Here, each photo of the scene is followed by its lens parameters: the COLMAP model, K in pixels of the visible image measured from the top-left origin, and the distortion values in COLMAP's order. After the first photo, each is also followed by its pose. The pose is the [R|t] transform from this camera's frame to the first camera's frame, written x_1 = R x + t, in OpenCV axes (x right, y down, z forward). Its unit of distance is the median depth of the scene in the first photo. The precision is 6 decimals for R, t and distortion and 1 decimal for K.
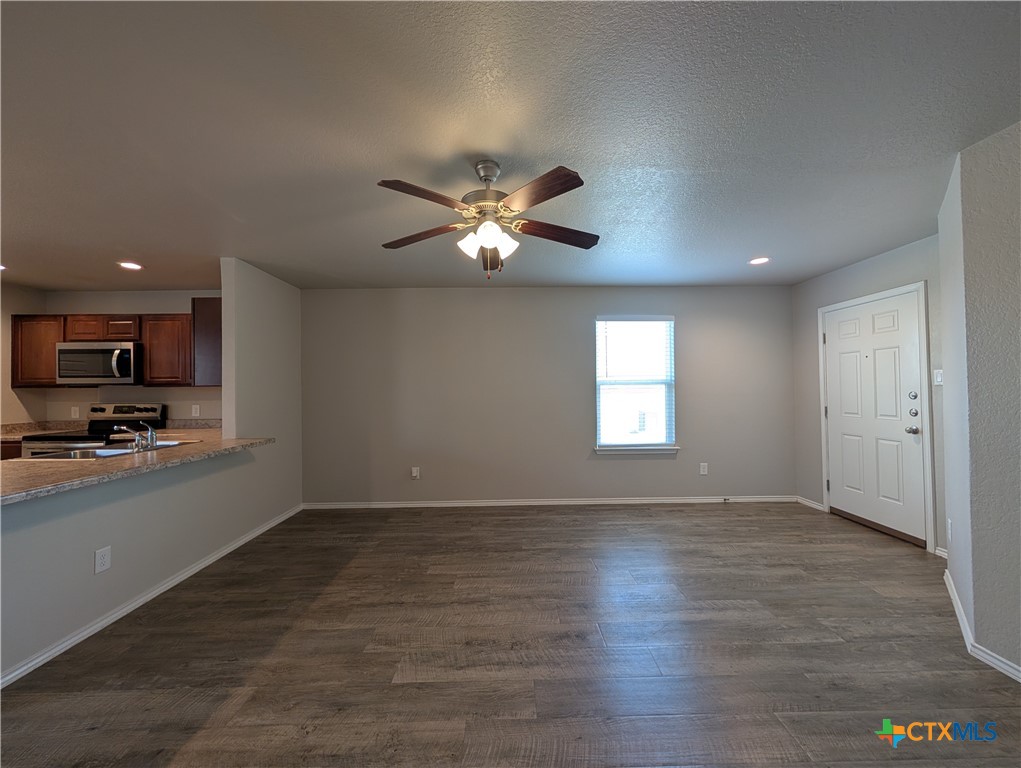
lens RADIAL K [[387.3, 0, 512.7], [0, 387.3, 384.7], [0, 0, 1]] dist [0.000986, 0.000167]
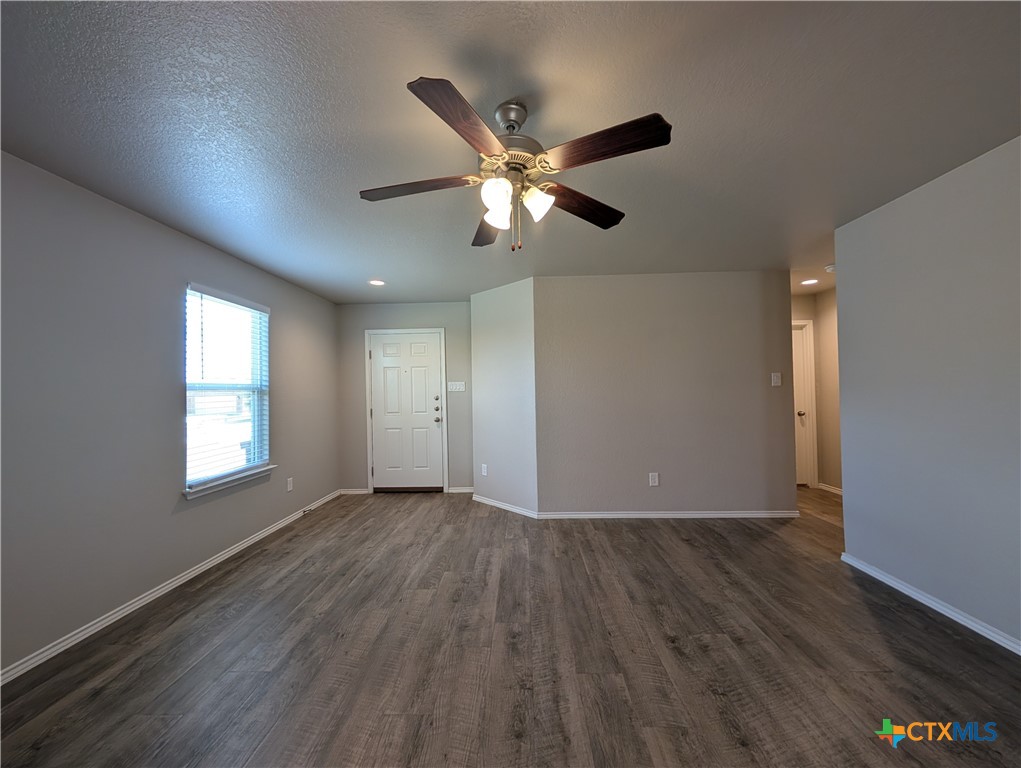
lens RADIAL K [[387.3, 0, 512.7], [0, 387.3, 384.7], [0, 0, 1]] dist [0.000986, 0.000167]
pose [[0.043937, 0.025052, 0.998720, -0.438544], [0.006372, 0.999658, -0.025356, 0.012699], [-0.999014, 0.007478, 0.043763, 0.496015]]
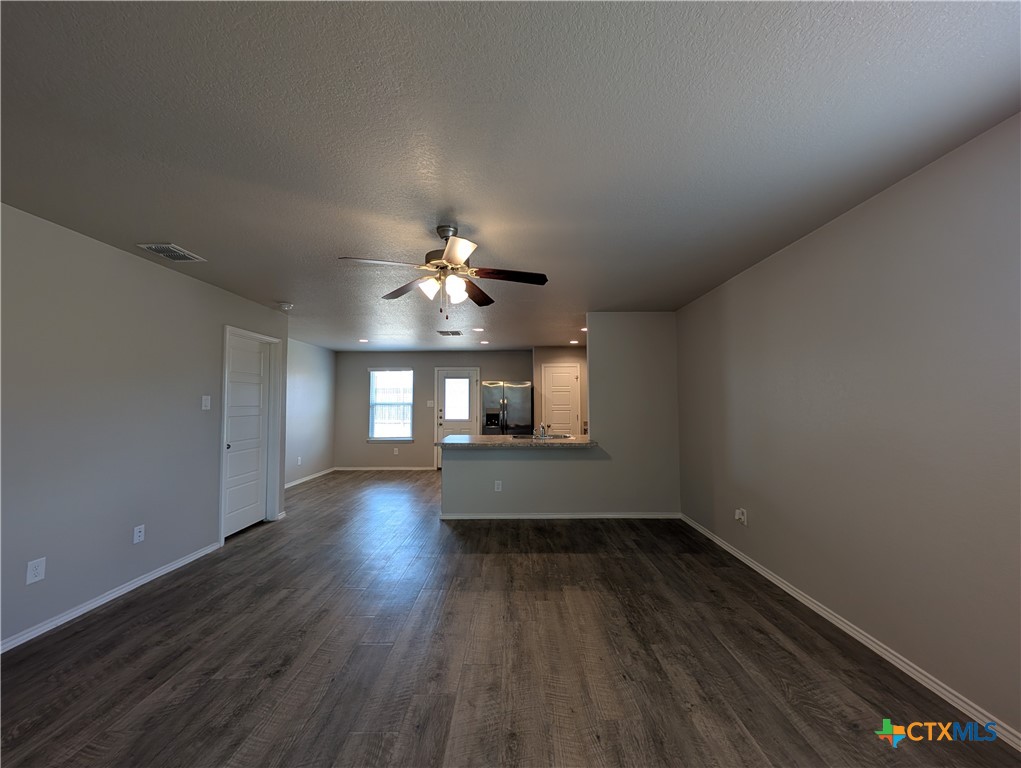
lens RADIAL K [[387.3, 0, 512.7], [0, 387.3, 384.7], [0, 0, 1]] dist [0.000986, 0.000167]
pose [[-0.020556, -0.038864, -0.999033, 0.588147], [0.014496, 0.999128, -0.039166, -0.008243], [0.999684, -0.015287, -0.019975, 0.629074]]
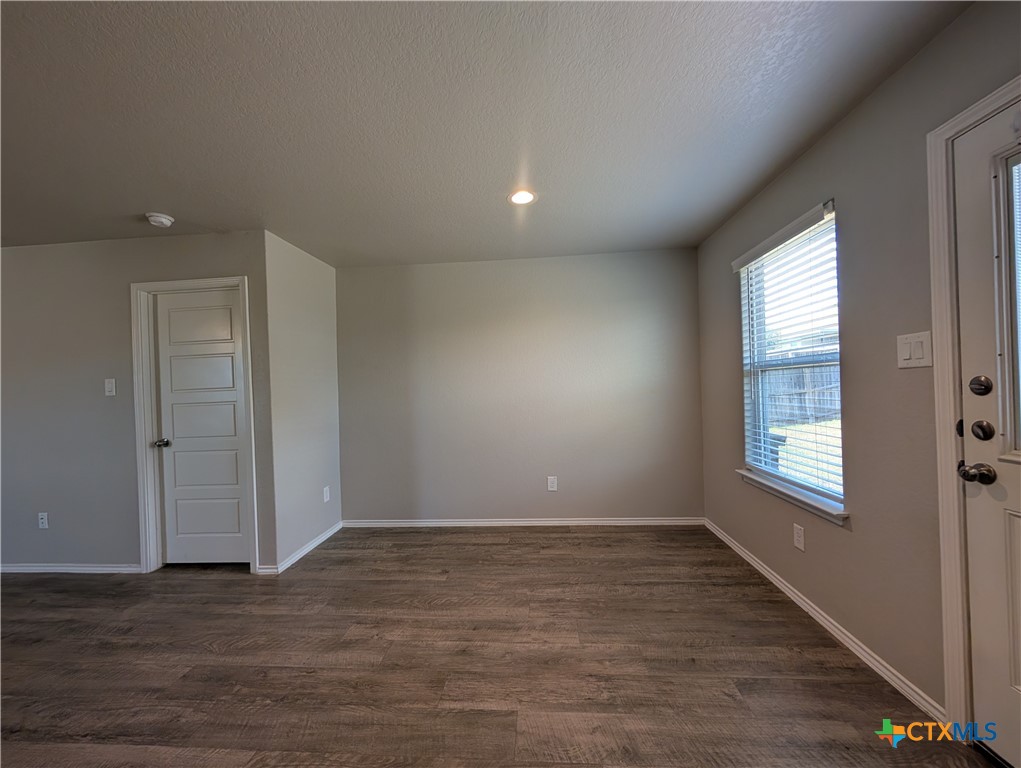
lens RADIAL K [[387.3, 0, 512.7], [0, 387.3, 384.7], [0, 0, 1]] dist [0.000986, 0.000167]
pose [[-0.994702, 0.045665, 0.092097, -1.115880], [0.044404, 0.998890, -0.015699, 0.028399], [-0.092712, -0.011526, -0.995626, 0.557986]]
